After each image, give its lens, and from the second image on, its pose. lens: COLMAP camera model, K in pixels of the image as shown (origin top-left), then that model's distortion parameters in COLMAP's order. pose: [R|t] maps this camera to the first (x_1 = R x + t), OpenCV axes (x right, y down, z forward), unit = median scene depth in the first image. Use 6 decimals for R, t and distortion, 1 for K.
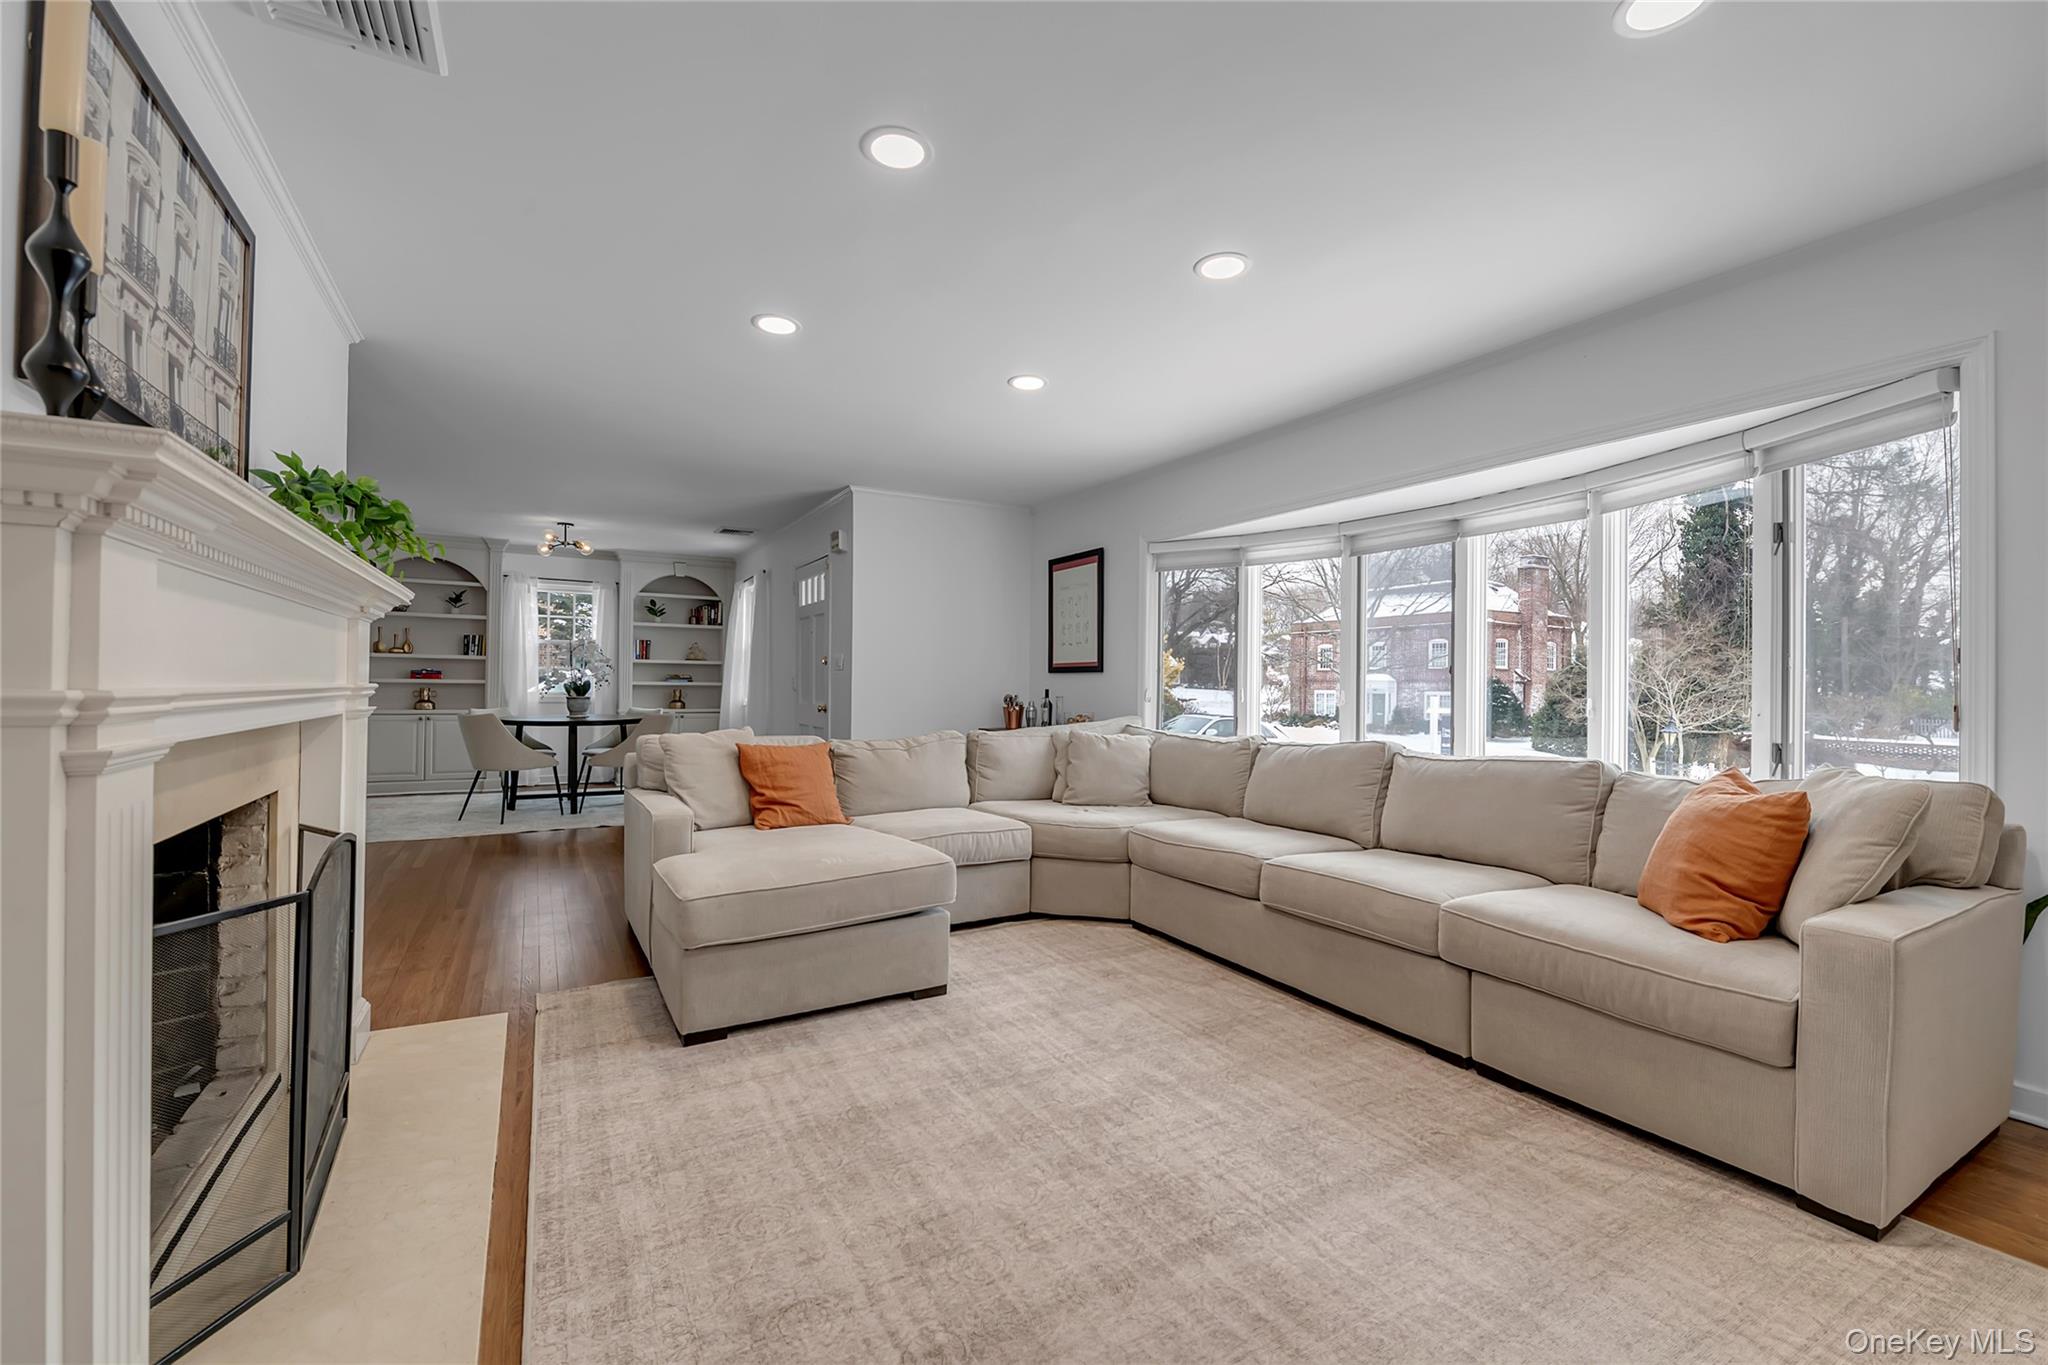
lens RADIAL K [[833.1, 0, 1020.9], [0, 833.1, 681.7], [0, 0, 1]] dist [-0.001201, -0.000259]
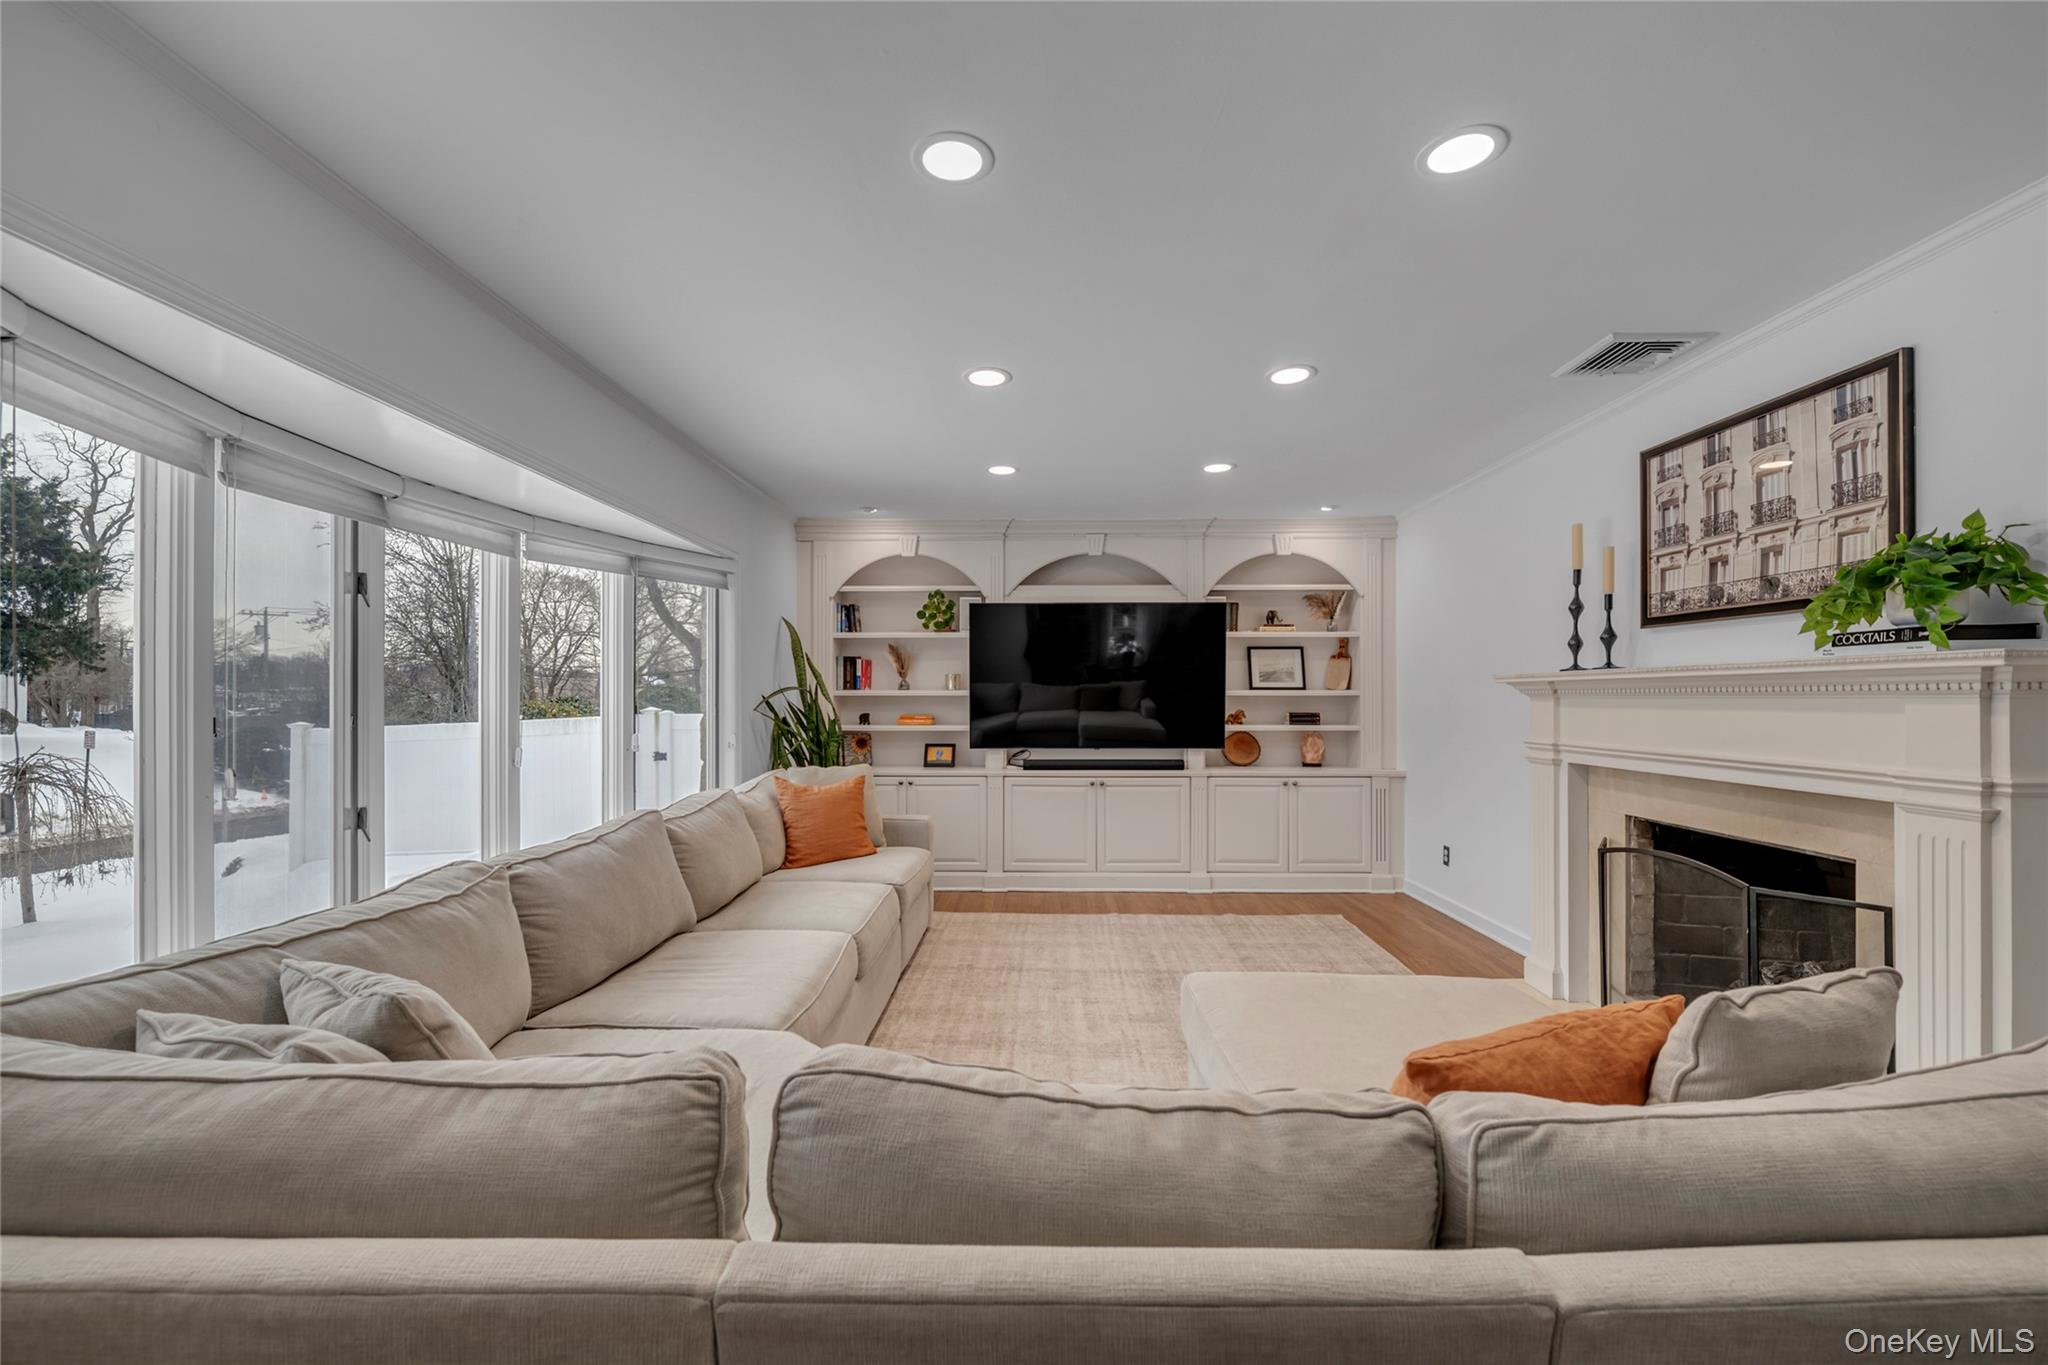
lens RADIAL K [[824.0, 0, 1022.0], [0, 824.0, 696.5], [0, 0, 1]] dist [-0.000266, -0.011721]
pose [[-0.854150, -0.010303, 0.519924, -0.505404], [-0.011108, 0.999937, 0.001568, -0.076424], [-0.519908, -0.004436, -0.854211, 2.498133]]
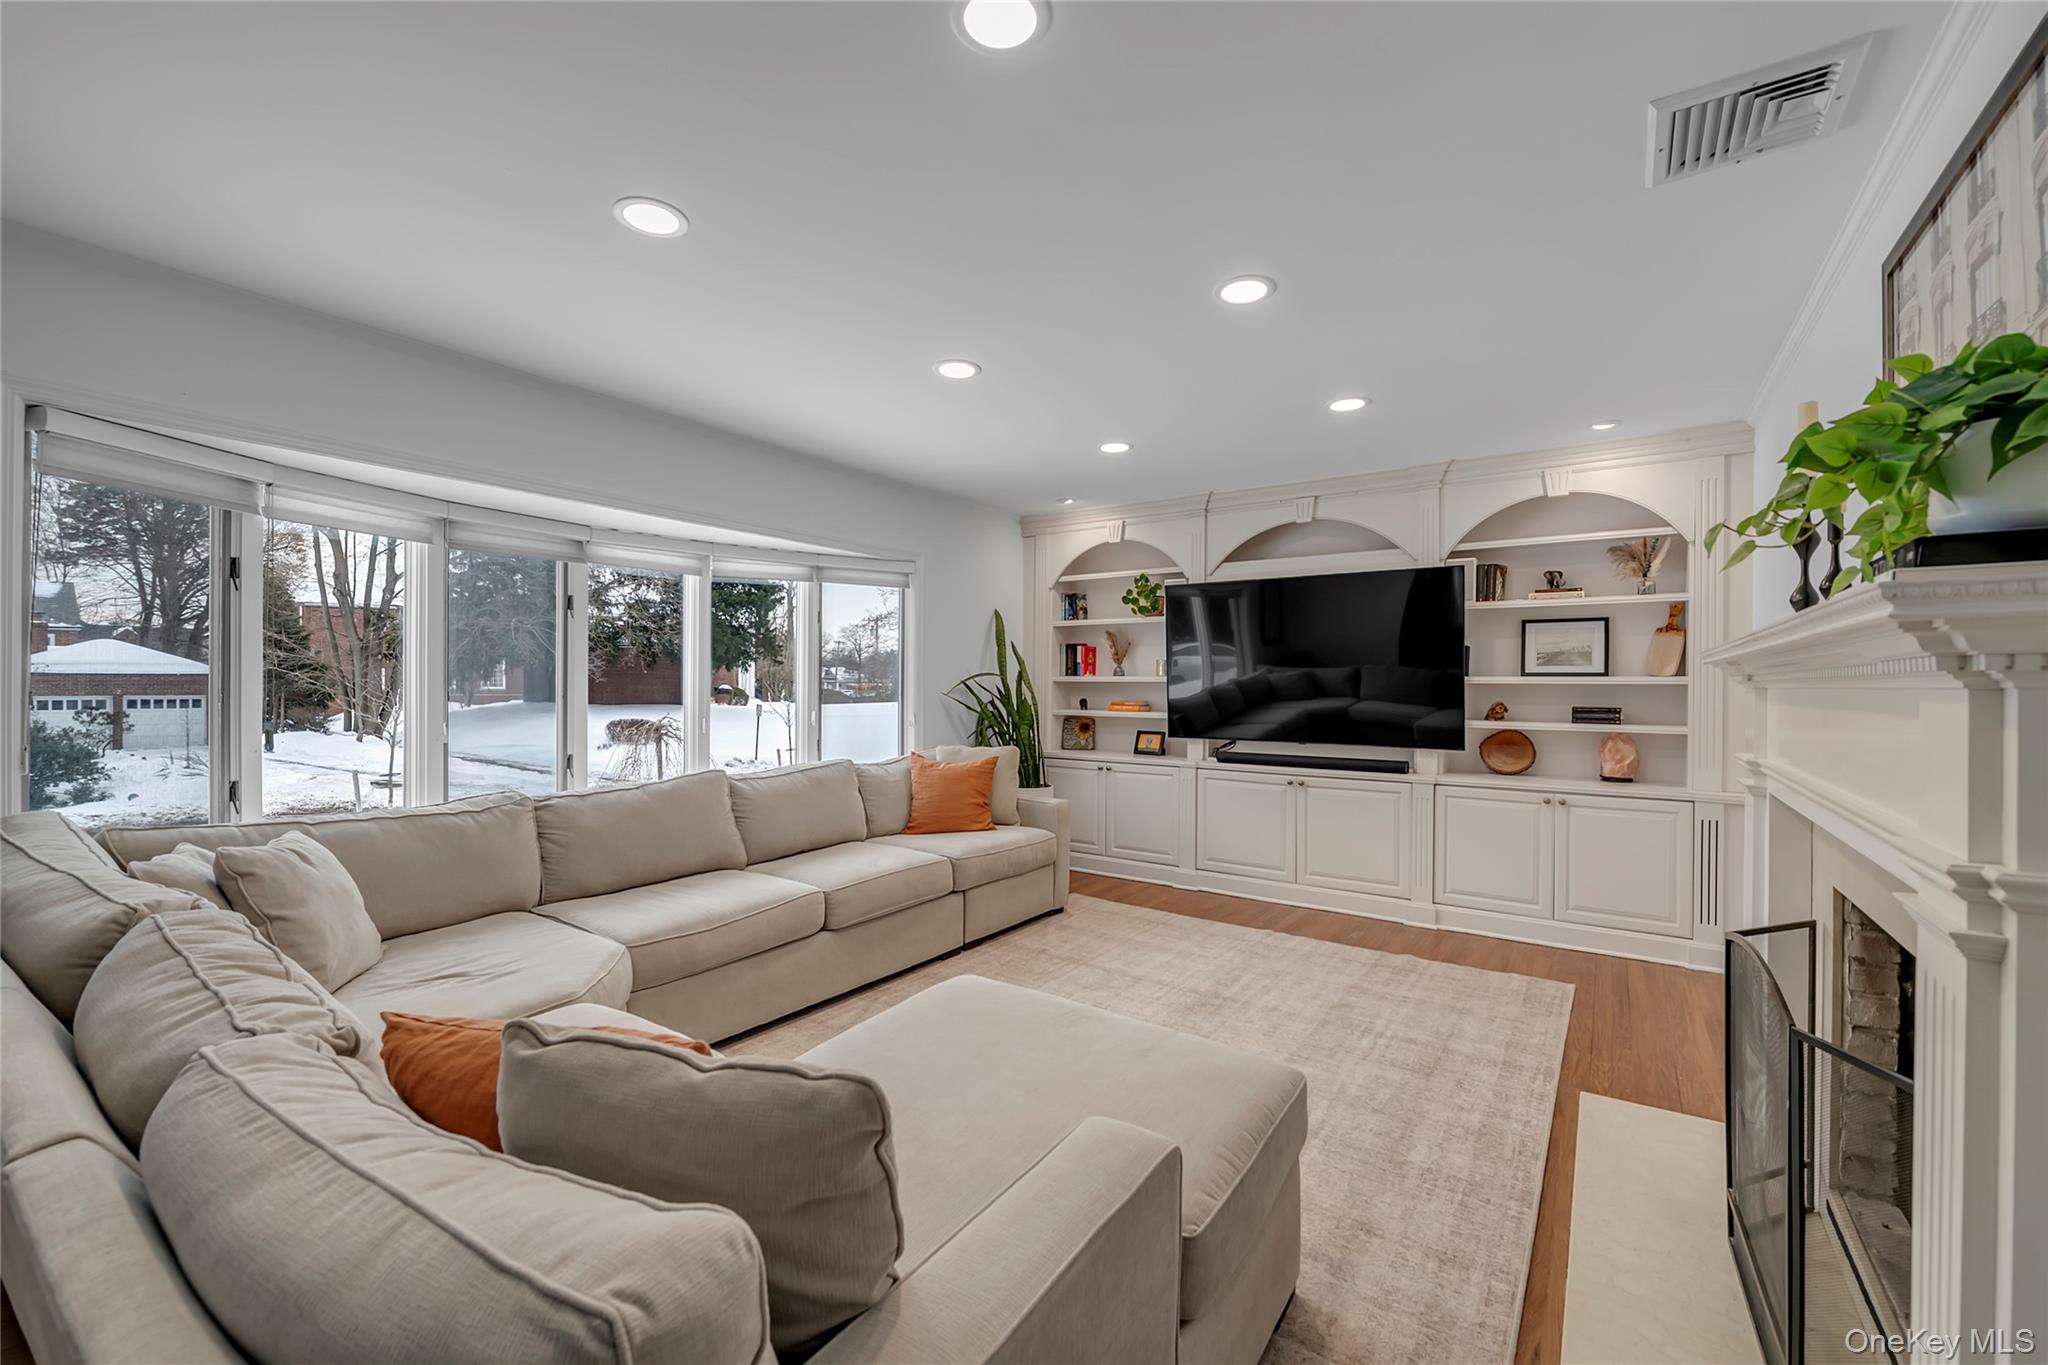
lens RADIAL K [[833.1, 0, 1020.9], [0, 833.1, 681.7], [0, 0, 1]] dist [-0.001201, -0.000259]
pose [[-0.417443, -0.012207, 0.908621, -1.127840], [-0.013659, 0.999881, 0.007158, -0.086147], [-0.908601, -0.009423, -0.417560, 1.813565]]
